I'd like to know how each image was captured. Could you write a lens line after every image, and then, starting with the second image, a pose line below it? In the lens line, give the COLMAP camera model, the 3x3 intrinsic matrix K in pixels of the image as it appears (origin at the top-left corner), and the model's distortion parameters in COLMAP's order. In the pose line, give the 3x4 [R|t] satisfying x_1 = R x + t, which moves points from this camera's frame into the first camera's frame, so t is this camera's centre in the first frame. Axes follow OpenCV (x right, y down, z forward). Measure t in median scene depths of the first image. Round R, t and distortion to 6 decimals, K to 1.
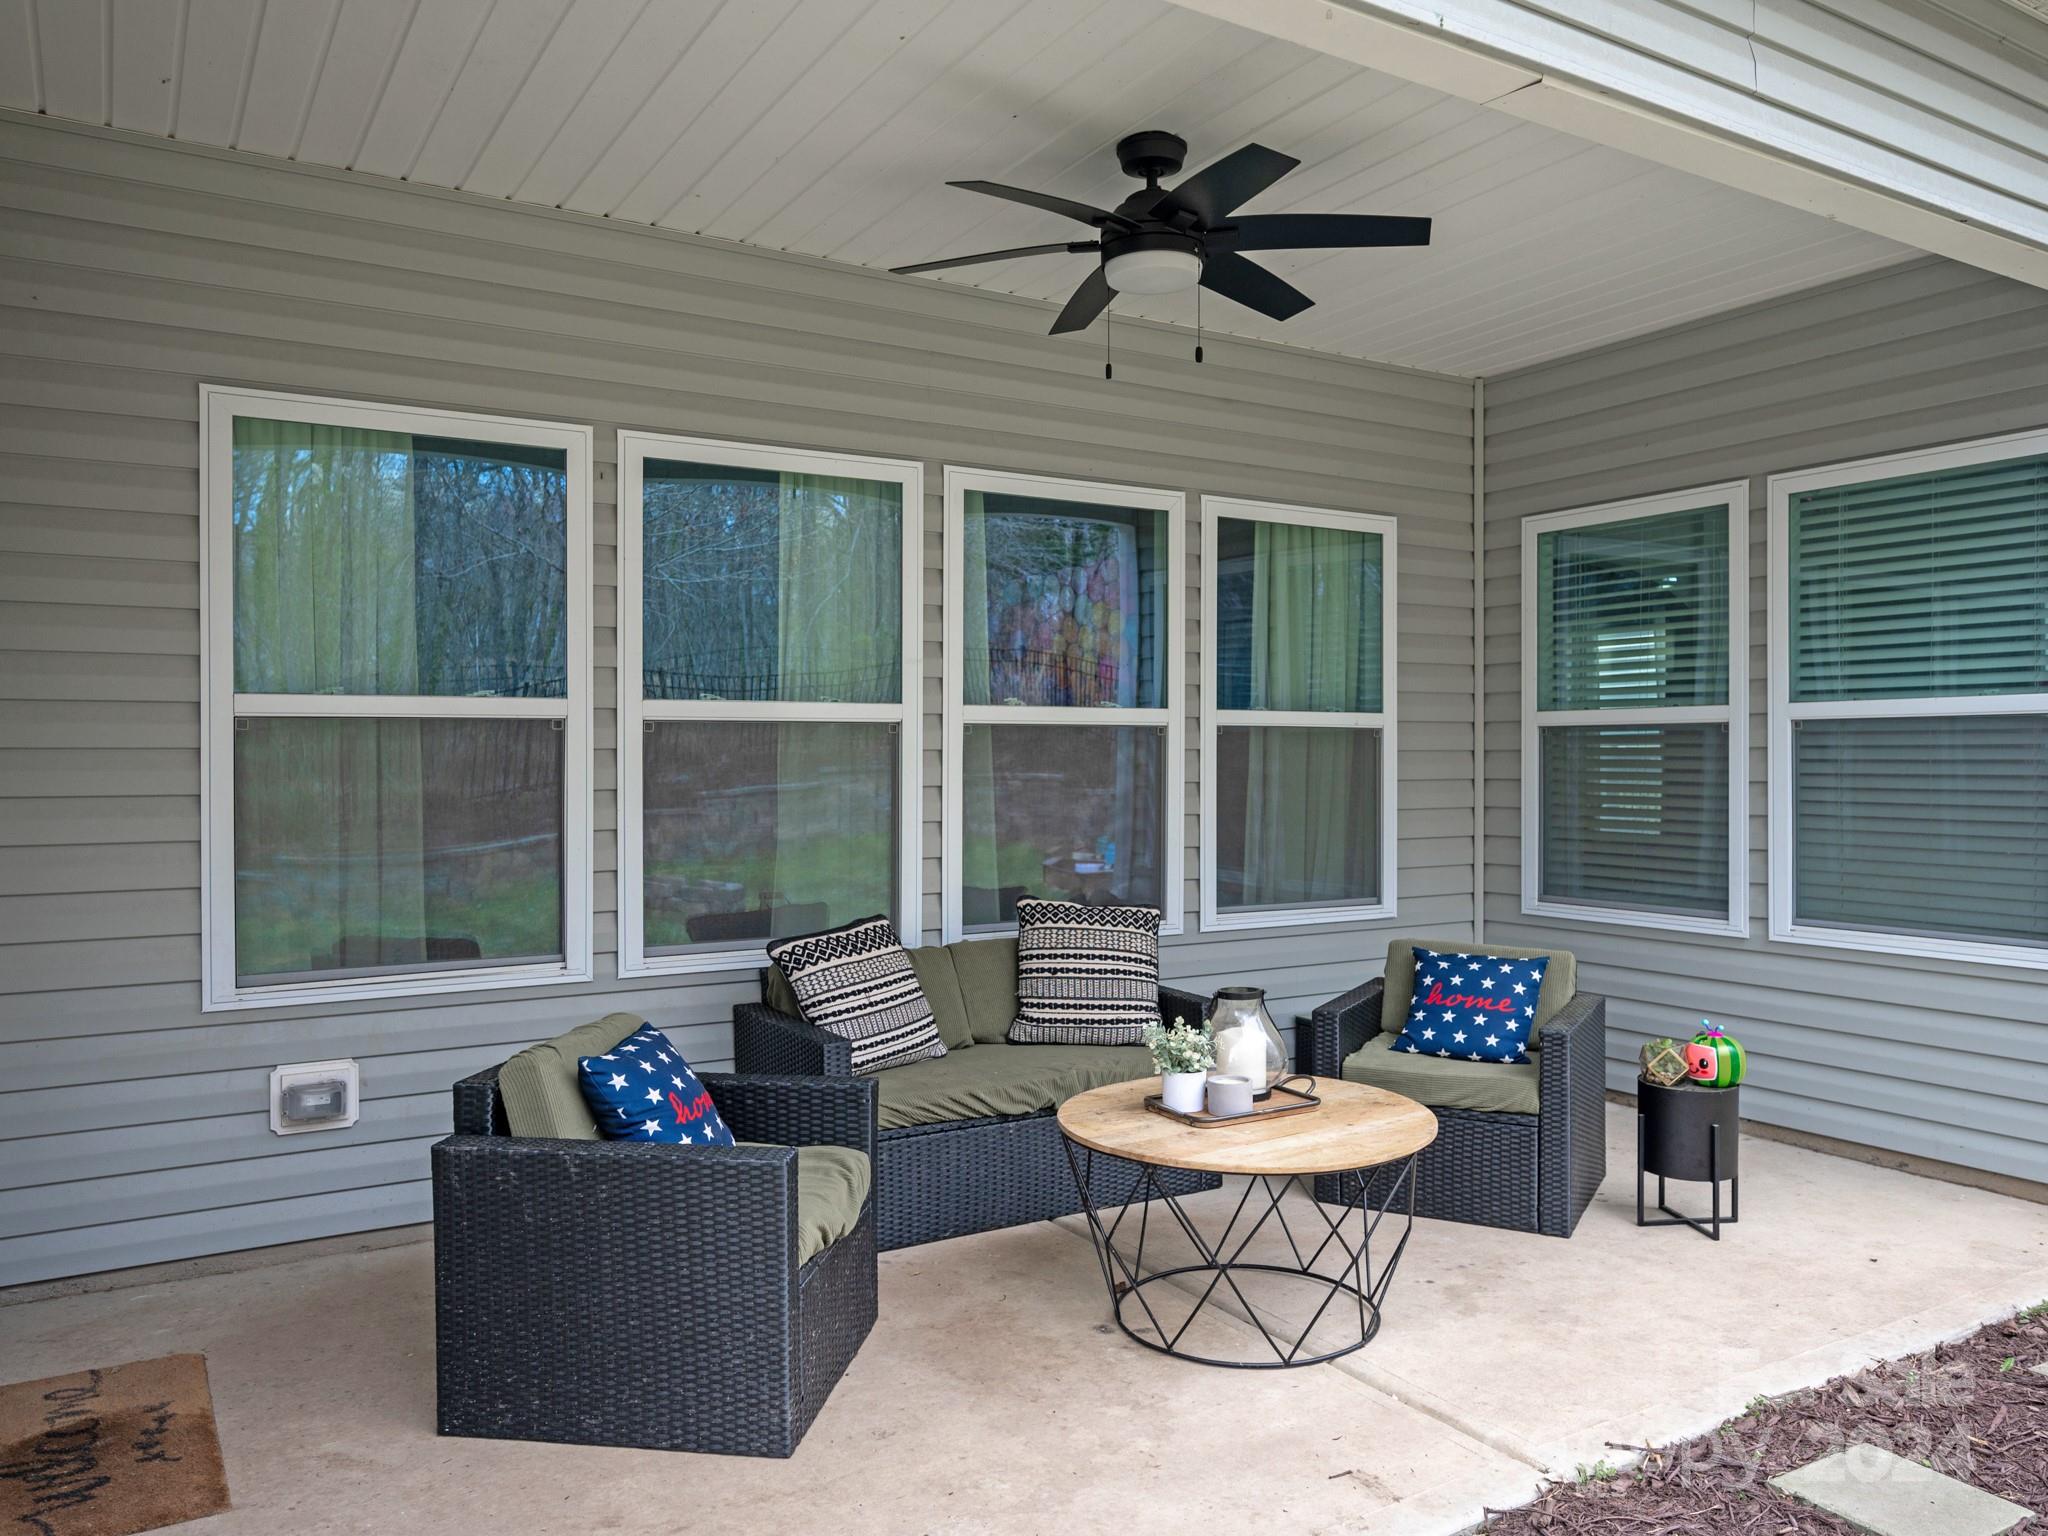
lens RADIAL K [[1482.4, 0, 1022.8], [0, 1482.4, 766.0], [0, 0, 1]] dist [-0.008086, 0.006066]
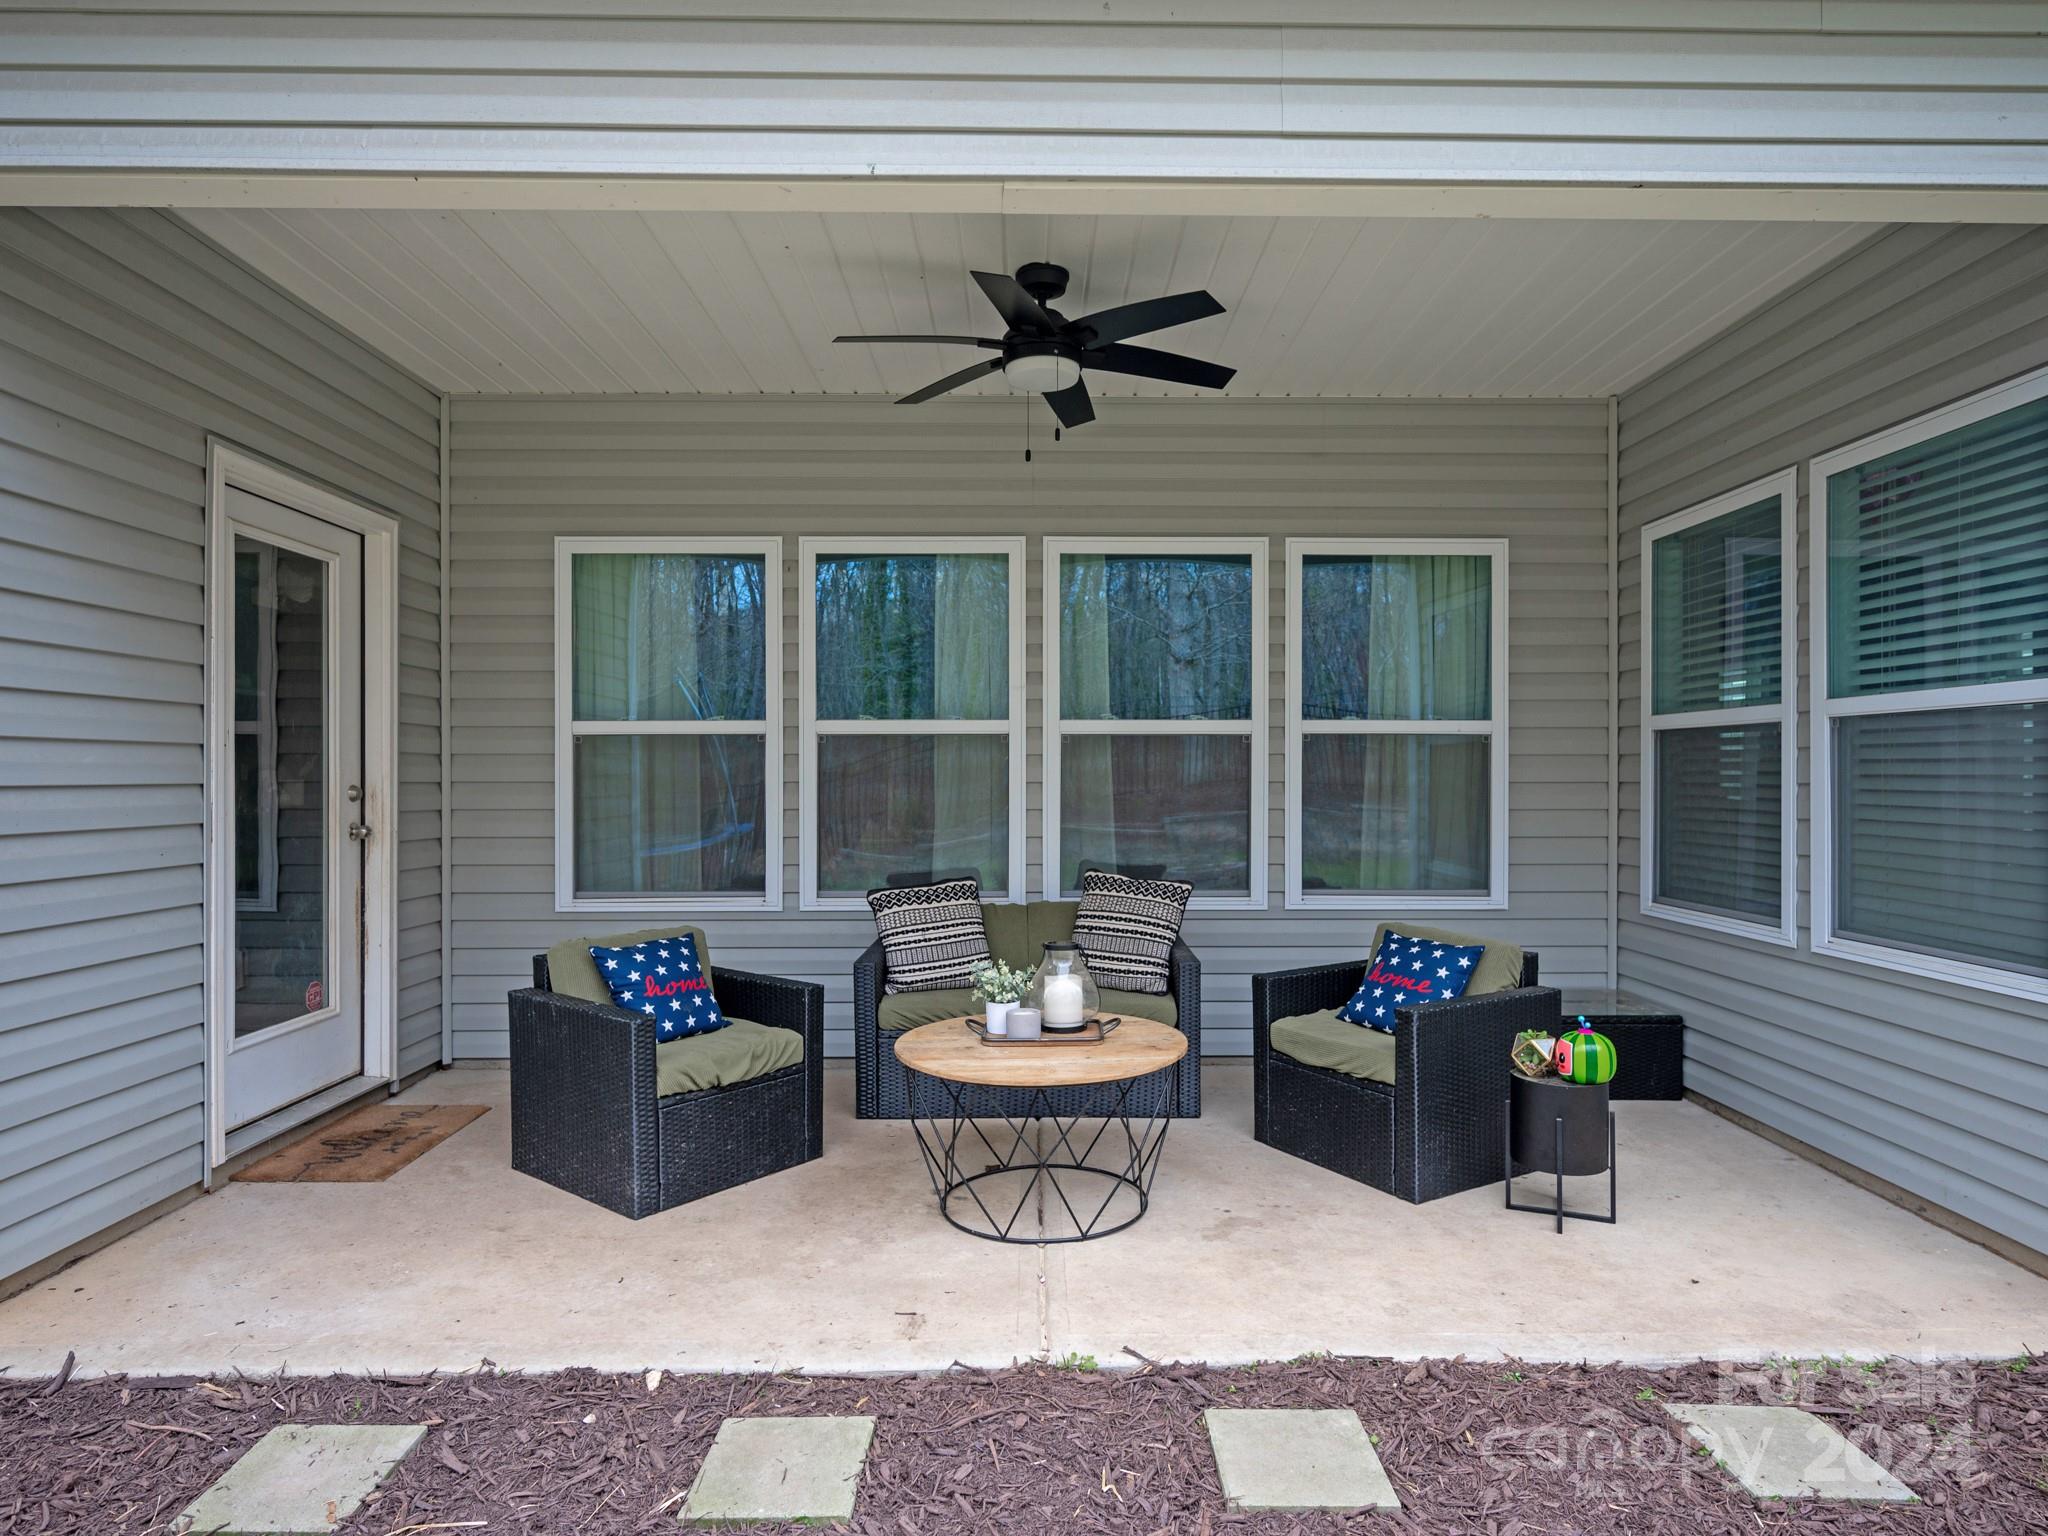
lens RADIAL K [[1175.8, 0, 1026.6], [0, 1175.8, 773.7], [0, 0, 1]] dist [-0.002992, -0.000877]
pose [[0.859998, 0.002536, -0.510291, 0.503391], [-0.005005, 0.999981, -0.003464, 0.010490], [0.510272, 0.005533, 0.859995, 0.111037]]
